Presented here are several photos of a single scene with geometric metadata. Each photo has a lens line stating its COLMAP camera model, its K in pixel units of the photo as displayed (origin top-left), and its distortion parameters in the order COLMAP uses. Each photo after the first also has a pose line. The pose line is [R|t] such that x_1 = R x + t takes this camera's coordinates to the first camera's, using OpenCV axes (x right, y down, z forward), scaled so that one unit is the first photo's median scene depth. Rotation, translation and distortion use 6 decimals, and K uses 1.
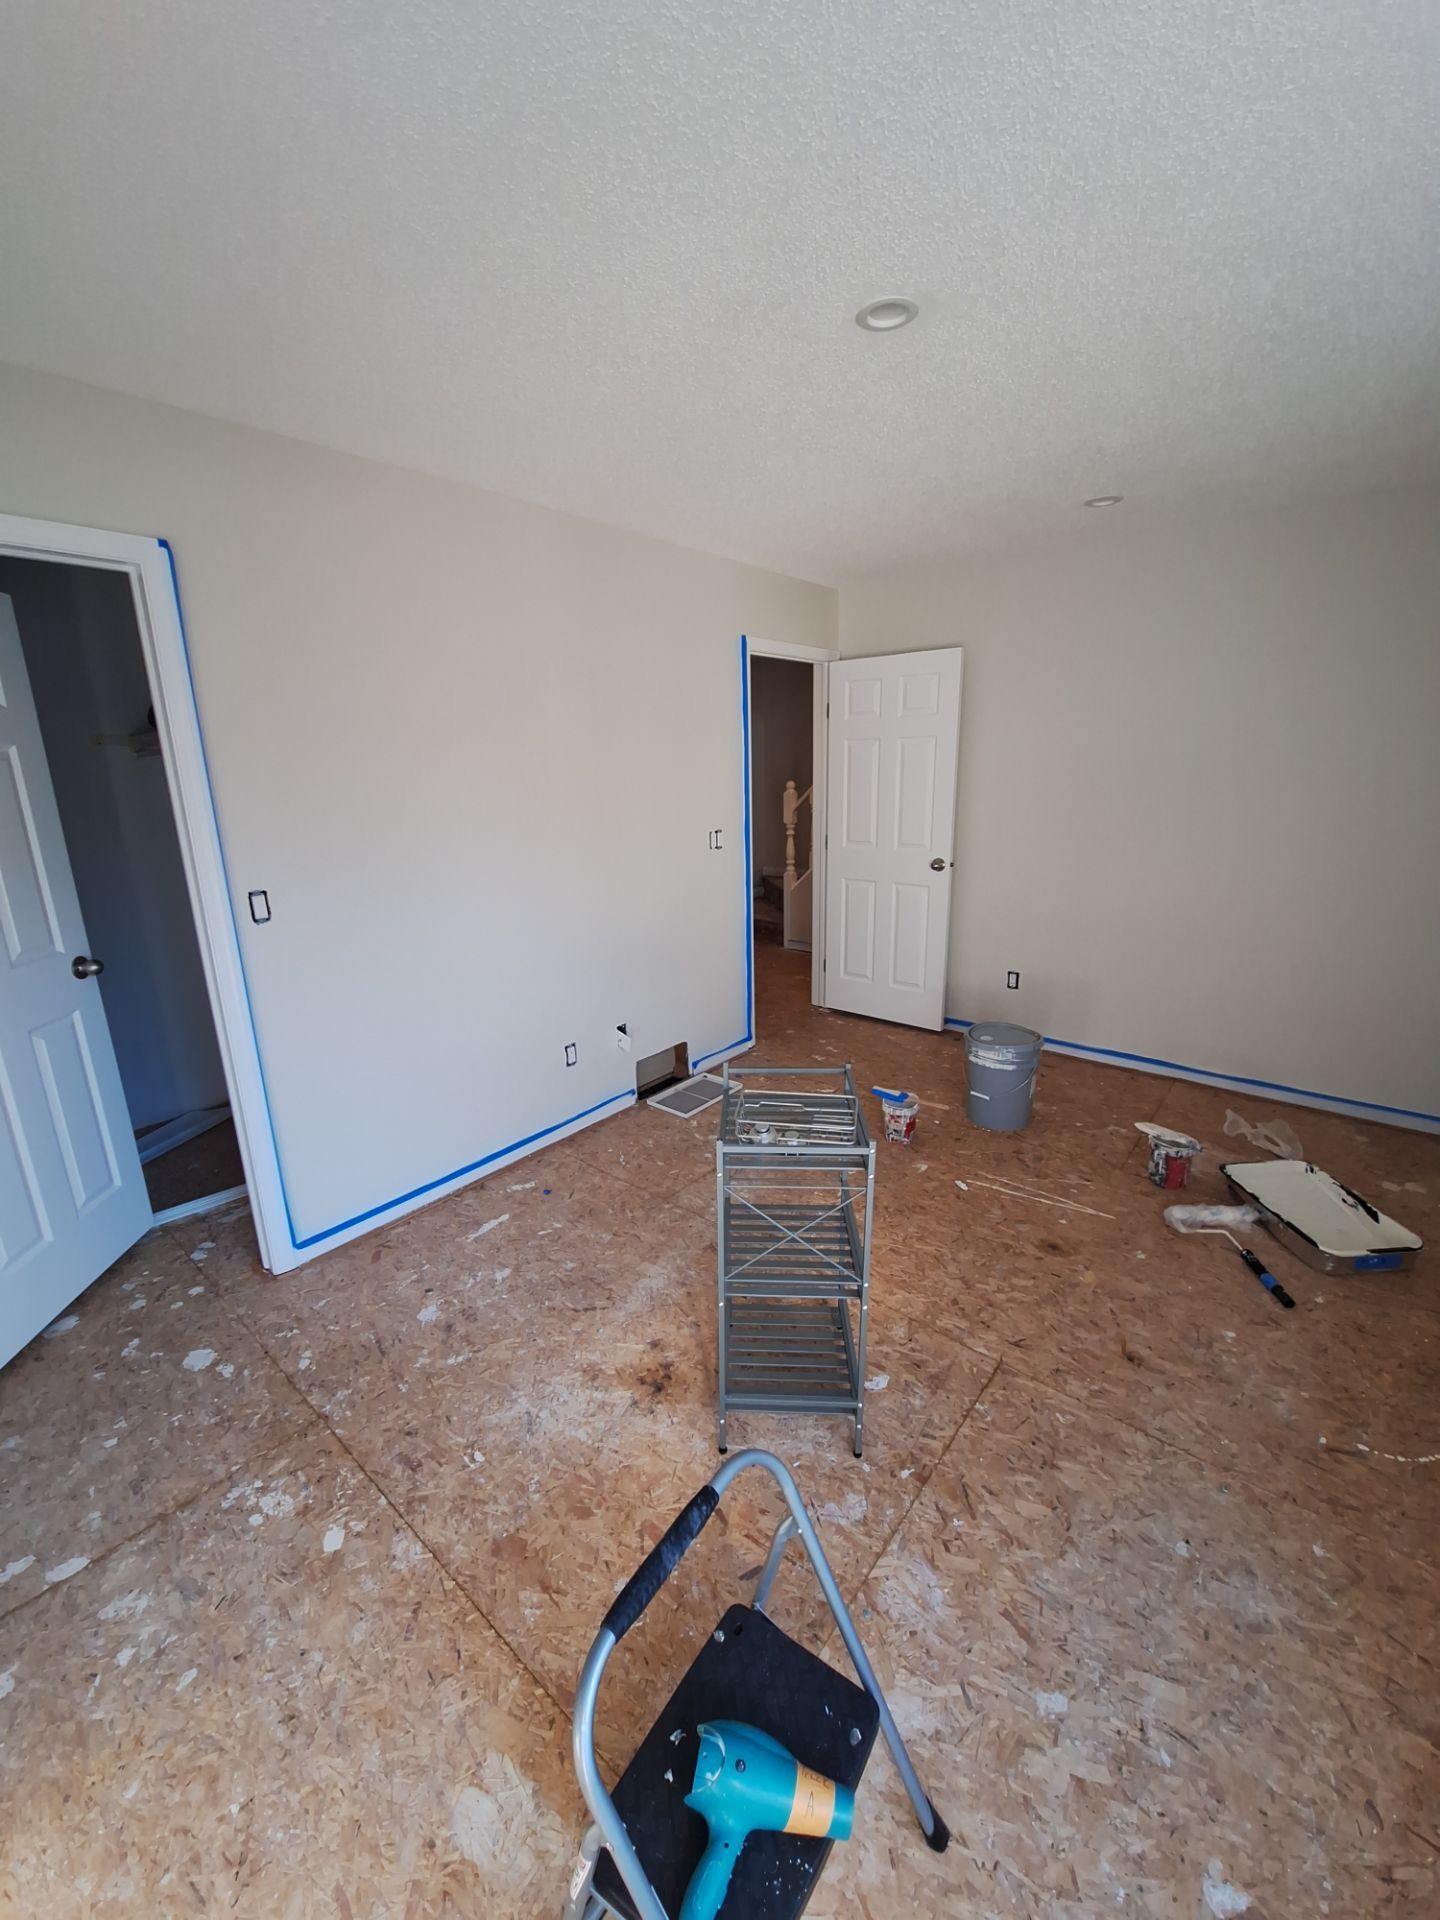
lens RADIAL K [[750.8, 0, 718.8], [0, 750.8, 949.7], [0, 0, 1]] dist [0.002097, -0.012201]
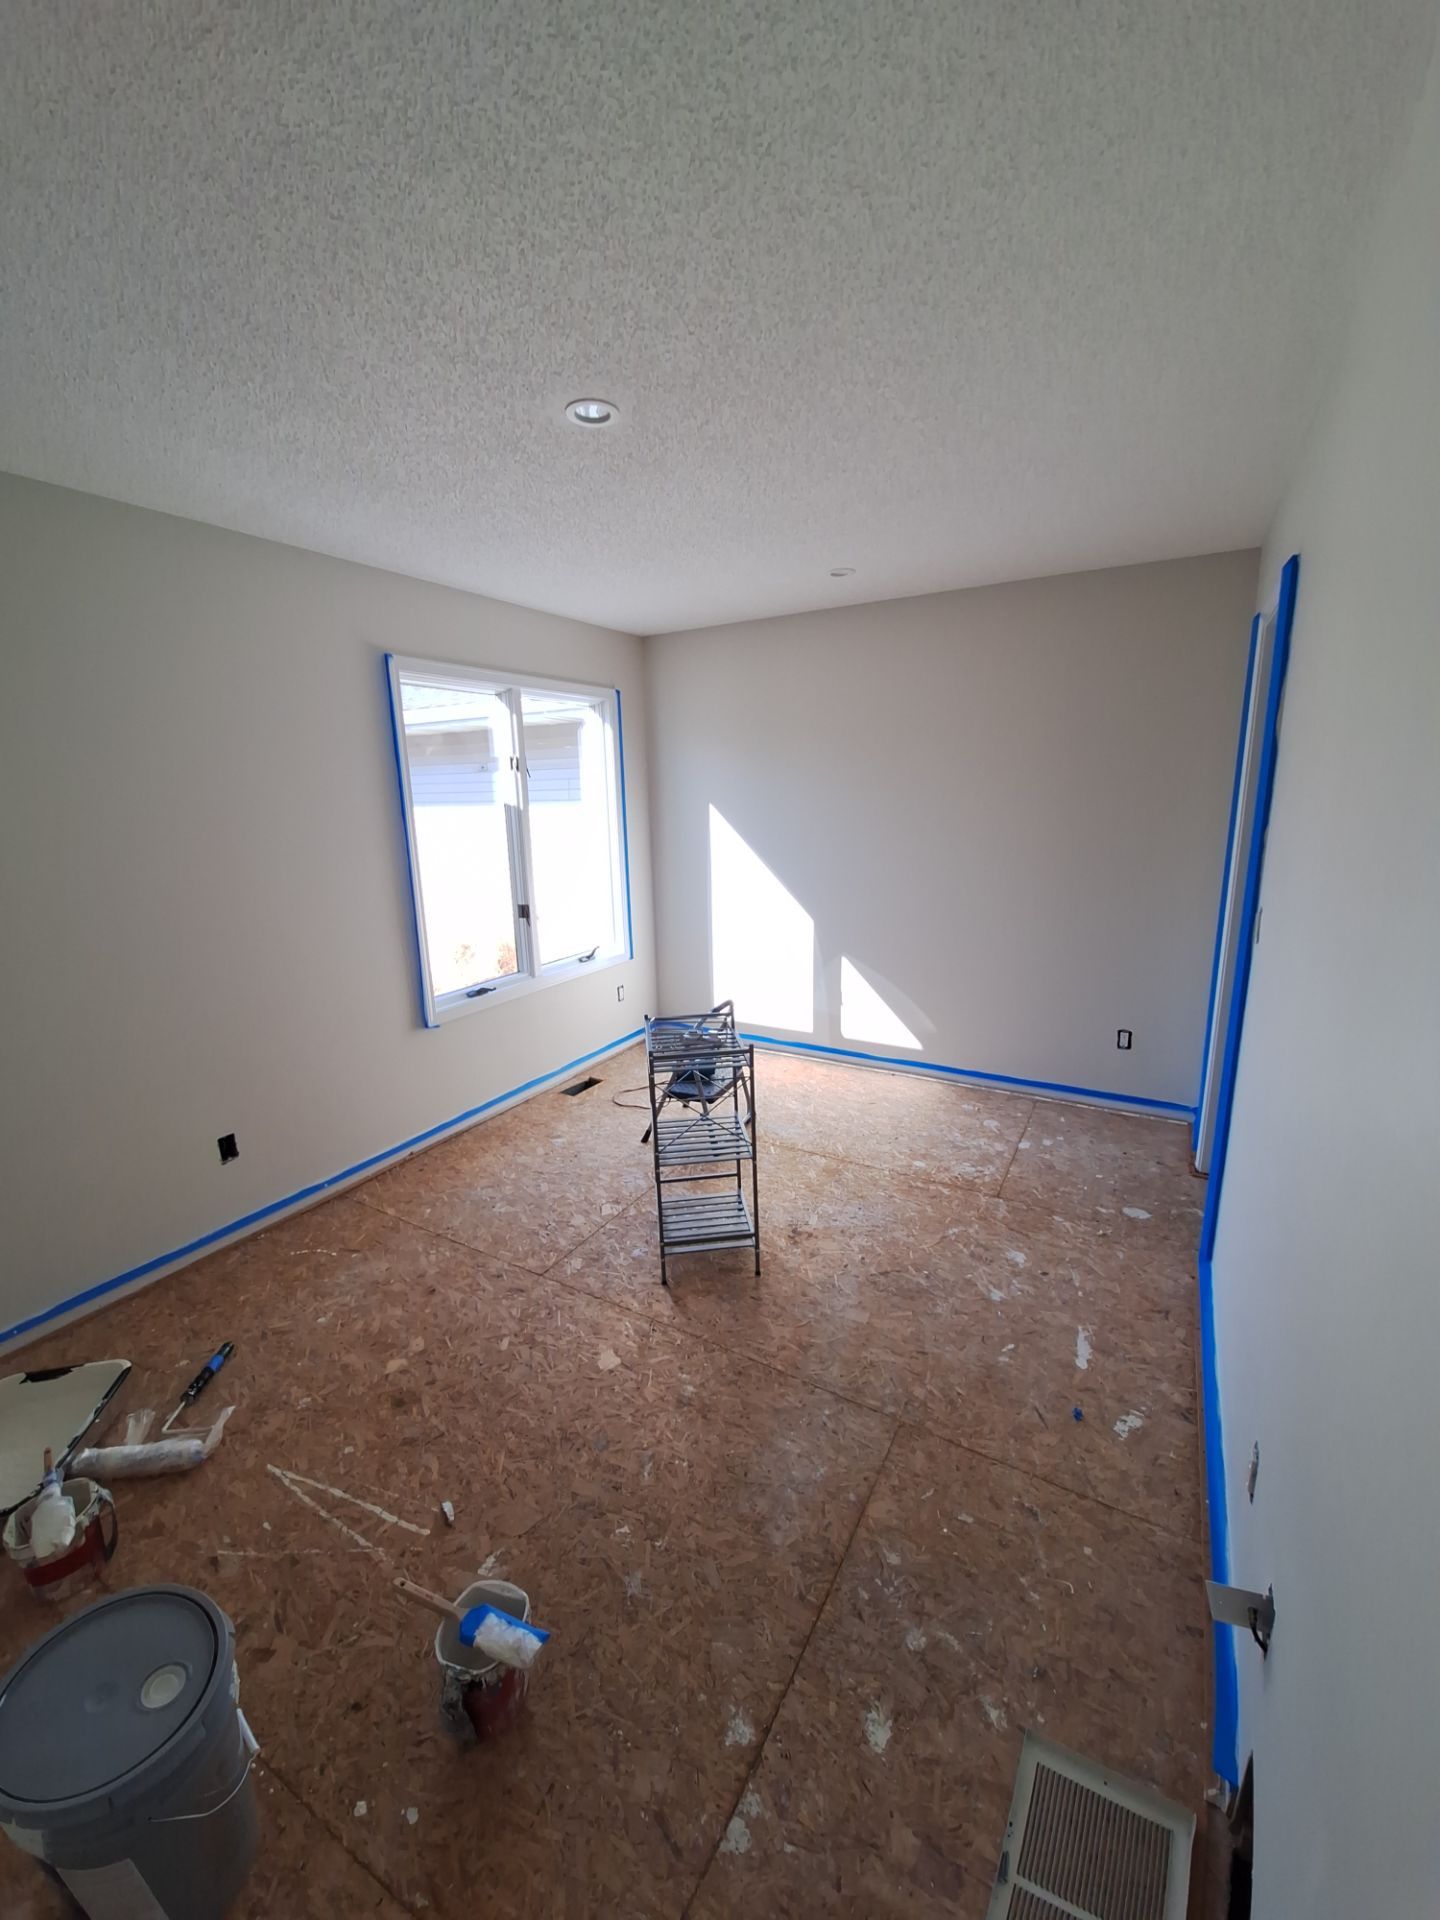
lens RADIAL K [[750.8, 0, 718.8], [0, 750.8, 949.7], [0, 0, 1]] dist [0.002097, -0.012201]
pose [[-0.983593, 0.085942, -0.158615, 0.206974], [0.005875, 0.894027, 0.447974, -0.455965], [0.180306, 0.439692, -0.879864, 1.709871]]
